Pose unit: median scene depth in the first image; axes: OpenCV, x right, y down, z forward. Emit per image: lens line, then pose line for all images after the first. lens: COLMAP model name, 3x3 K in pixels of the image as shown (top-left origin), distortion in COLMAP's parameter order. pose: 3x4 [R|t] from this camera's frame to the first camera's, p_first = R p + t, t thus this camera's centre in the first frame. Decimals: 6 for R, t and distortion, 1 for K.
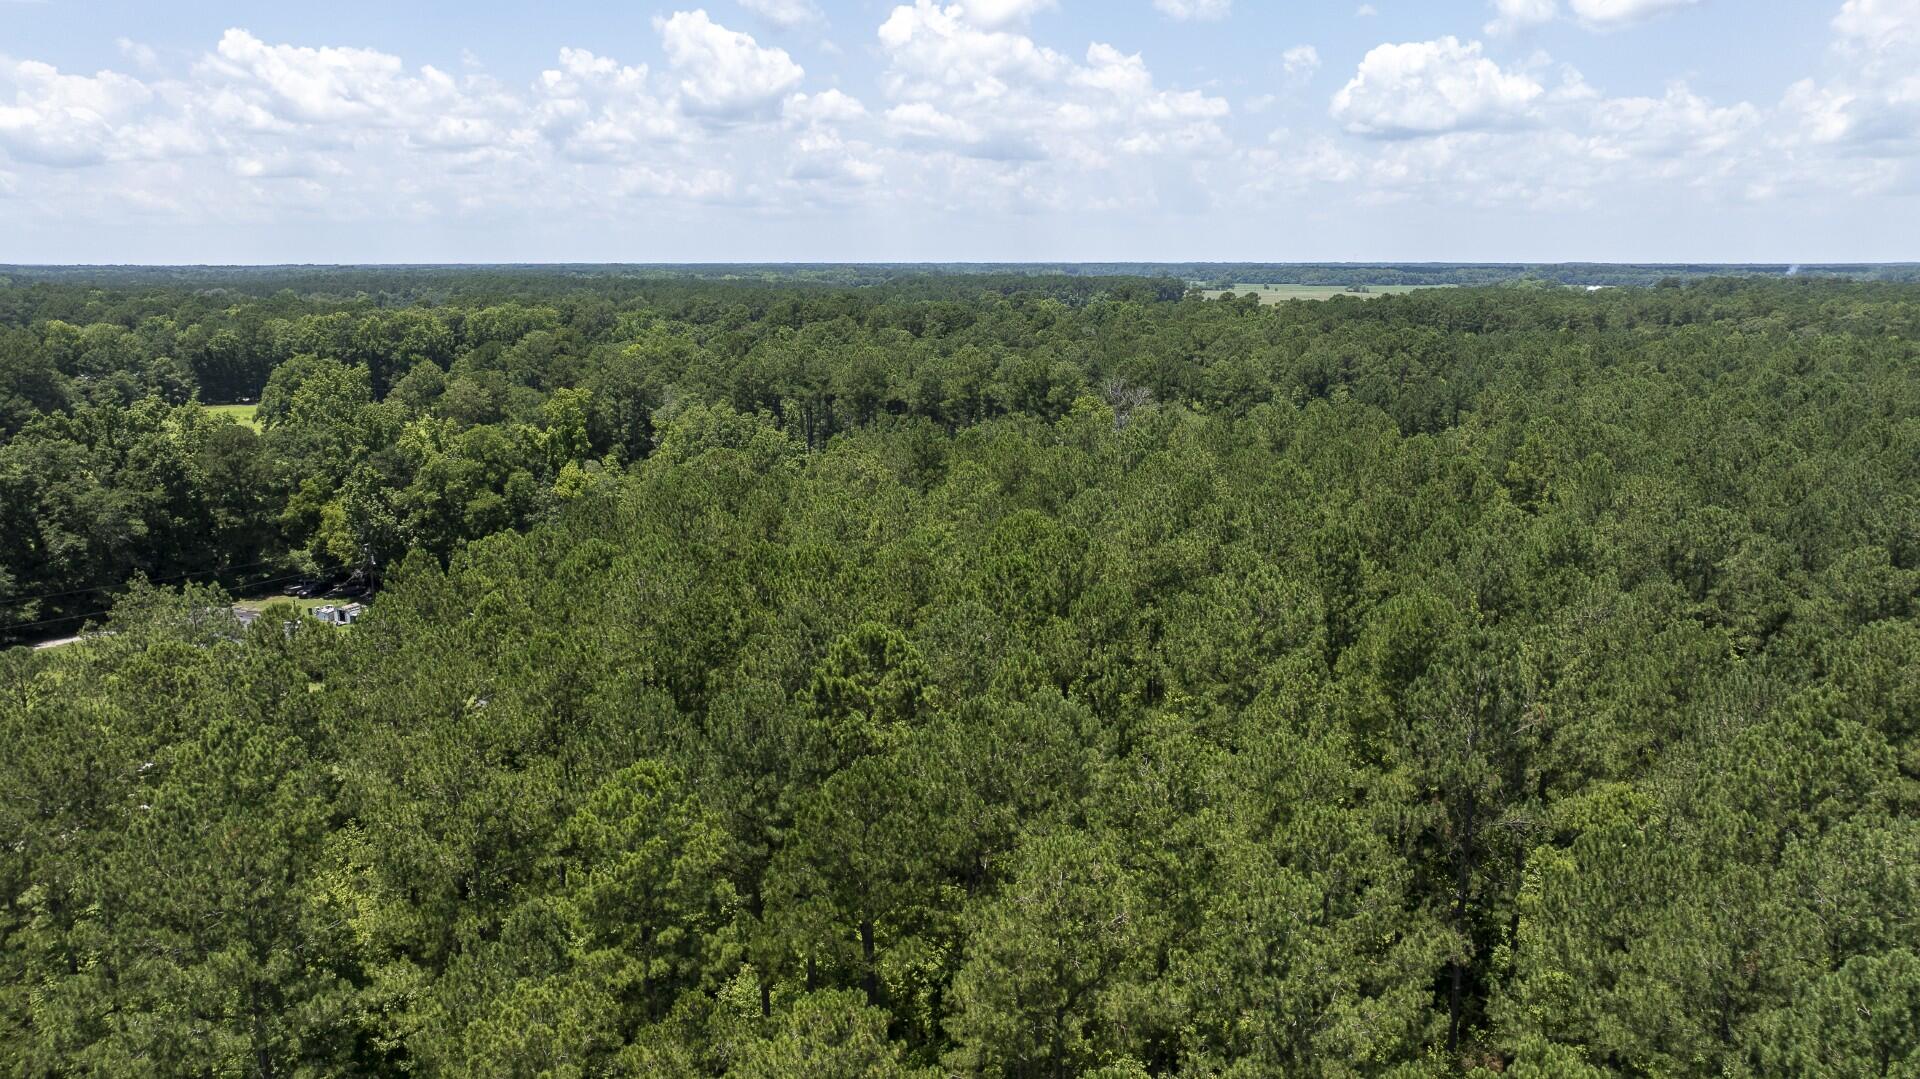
lens RADIAL K [[1334.6, 0, 963.9], [0, 1334.6, 541.2], [0, 0, 1]] dist [-0.044353, 0.035290]
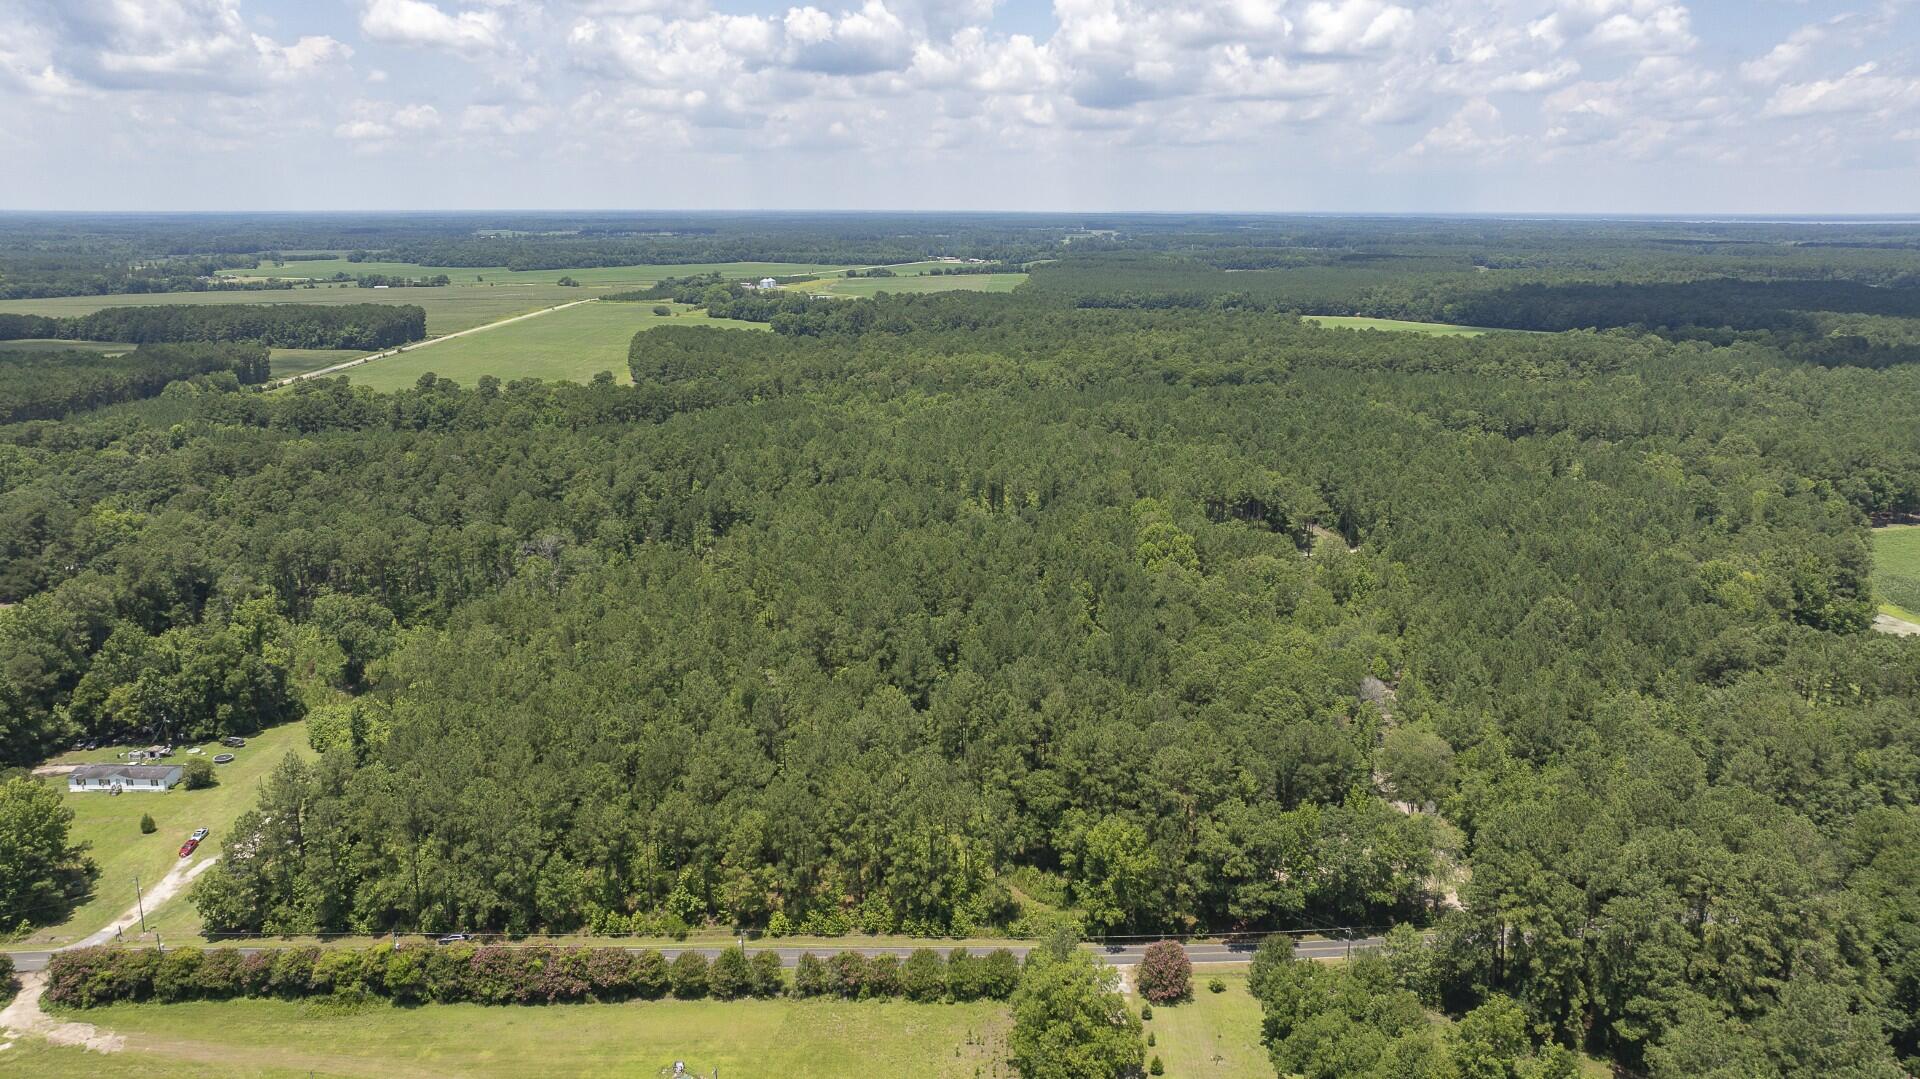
lens RADIAL K [[1334.6, 0, 958.0], [0, 1334.6, 542.0], [0, 0, 1]] dist [-0.044353, 0.035290]
pose [[0.837919, -0.131209, 0.529788, -0.221143], [0.110197, 0.991354, 0.071234, -0.109292], [-0.534554, -0.001307, 0.845134, -0.499437]]
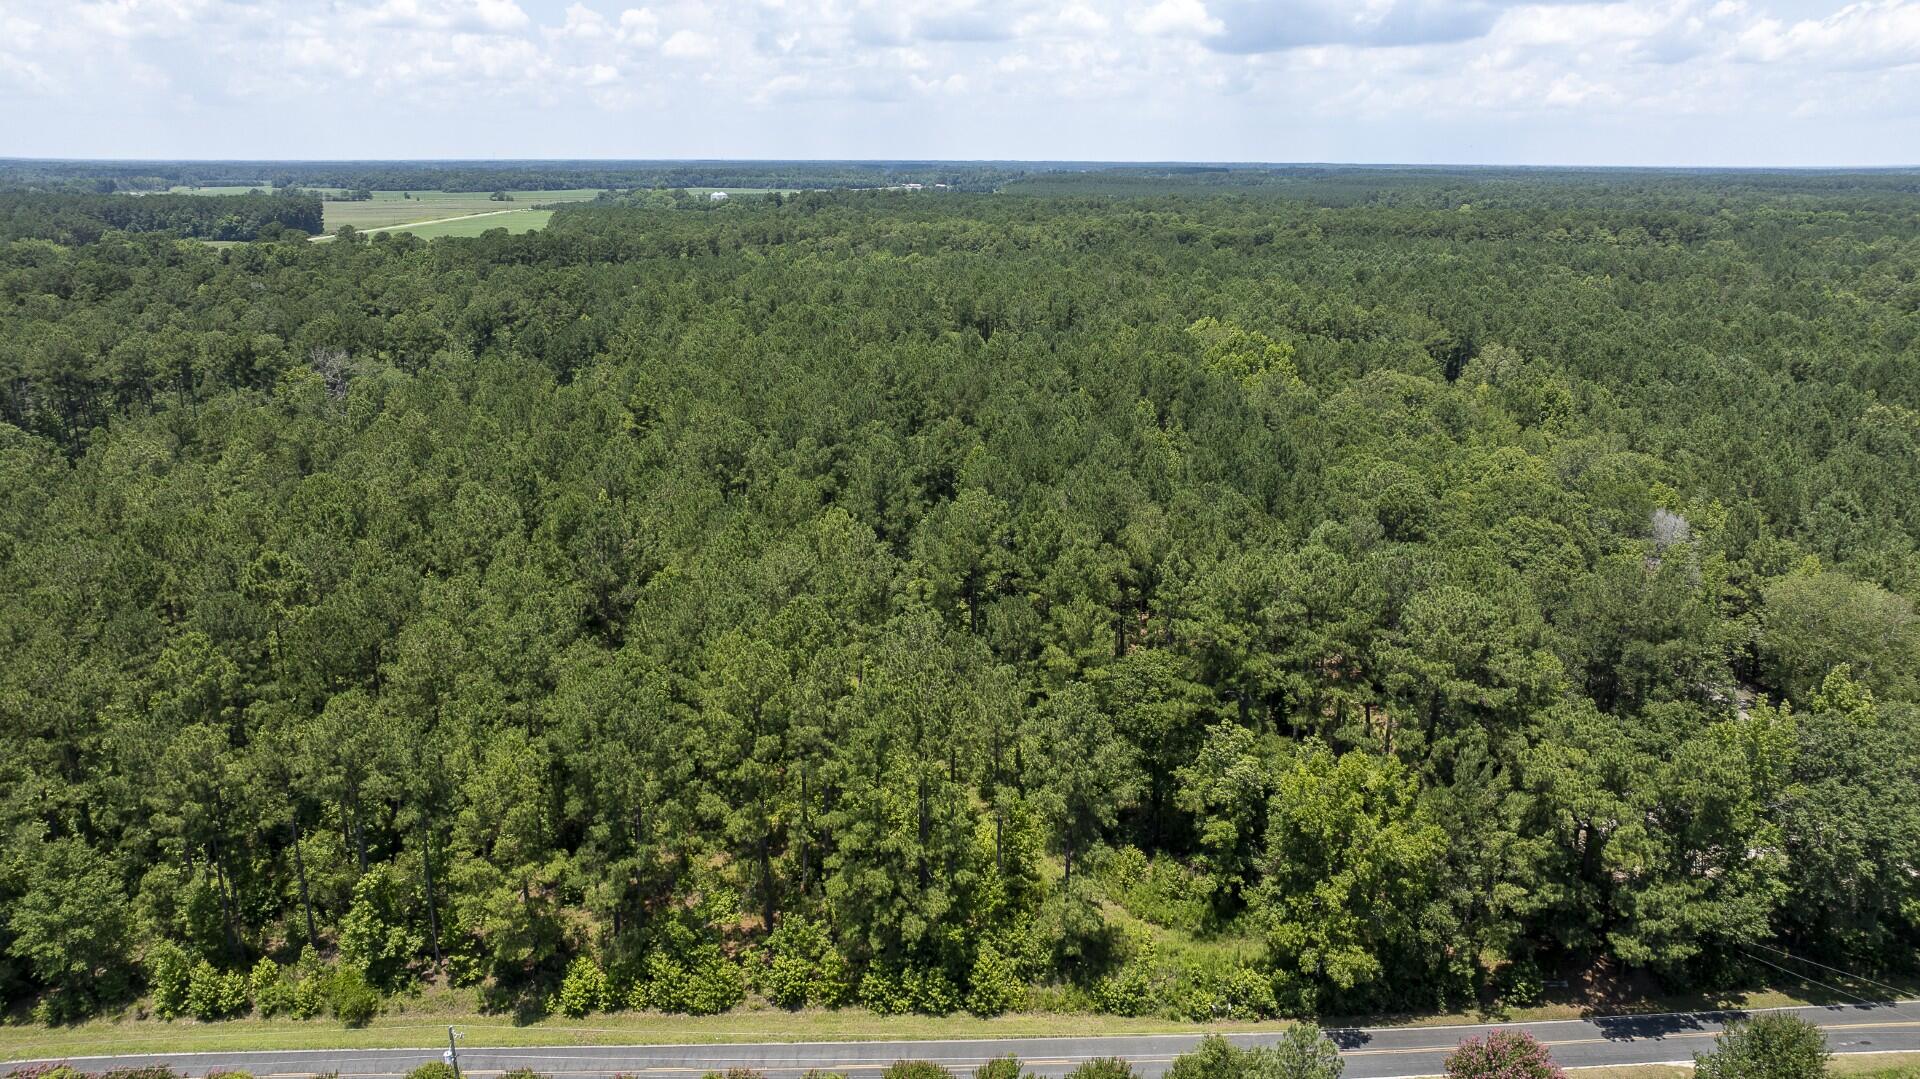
lens RADIAL K [[1334.6, 0, 963.9], [0, 1334.6, 534.4], [0, 0, 1]] dist [-0.044353, 0.035290]
pose [[0.820646, -0.149316, 0.551584, -0.053369], [0.111058, 0.988528, 0.102367, -0.006870], [-0.560542, -0.022749, 0.827814, -0.190967]]
